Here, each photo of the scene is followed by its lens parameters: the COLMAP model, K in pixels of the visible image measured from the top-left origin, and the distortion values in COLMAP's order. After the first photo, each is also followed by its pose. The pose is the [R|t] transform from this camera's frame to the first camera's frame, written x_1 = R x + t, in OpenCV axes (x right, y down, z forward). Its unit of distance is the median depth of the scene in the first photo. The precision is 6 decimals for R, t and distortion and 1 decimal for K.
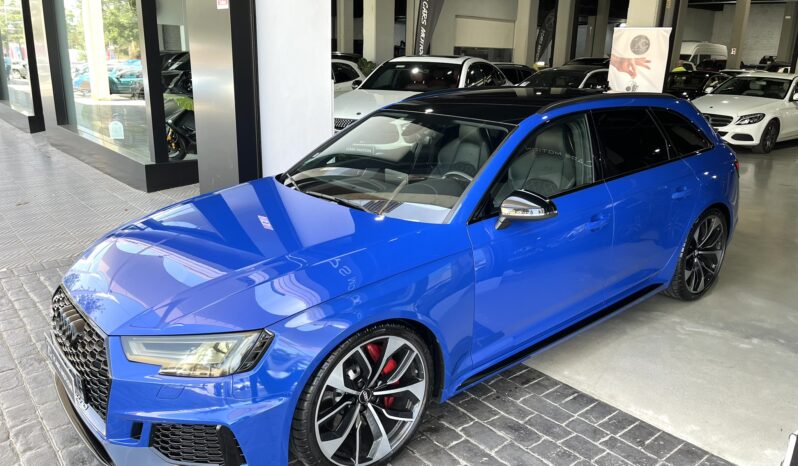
lens RADIAL K [[615.2, 0, 403.6], [0, 615.2, 234.0], [0, 0, 1]] dist [0.035528, -0.048379]
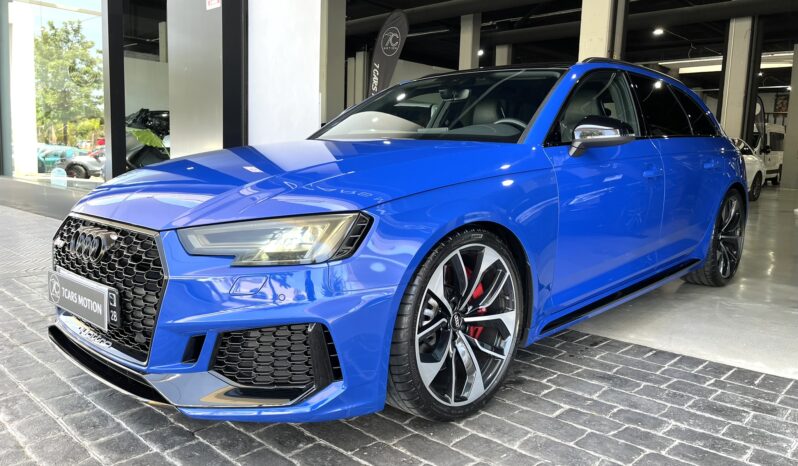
lens RADIAL K [[615.2, 0, 394.9], [0, 615.2, 229.5], [0, 0, 1]] dist [0.035528, -0.048379]
pose [[0.993734, -0.006254, 0.111595, -0.231963], [0.024609, 0.986174, -0.163873, 0.267047], [-0.109027, 0.165592, 0.980149, 0.157652]]
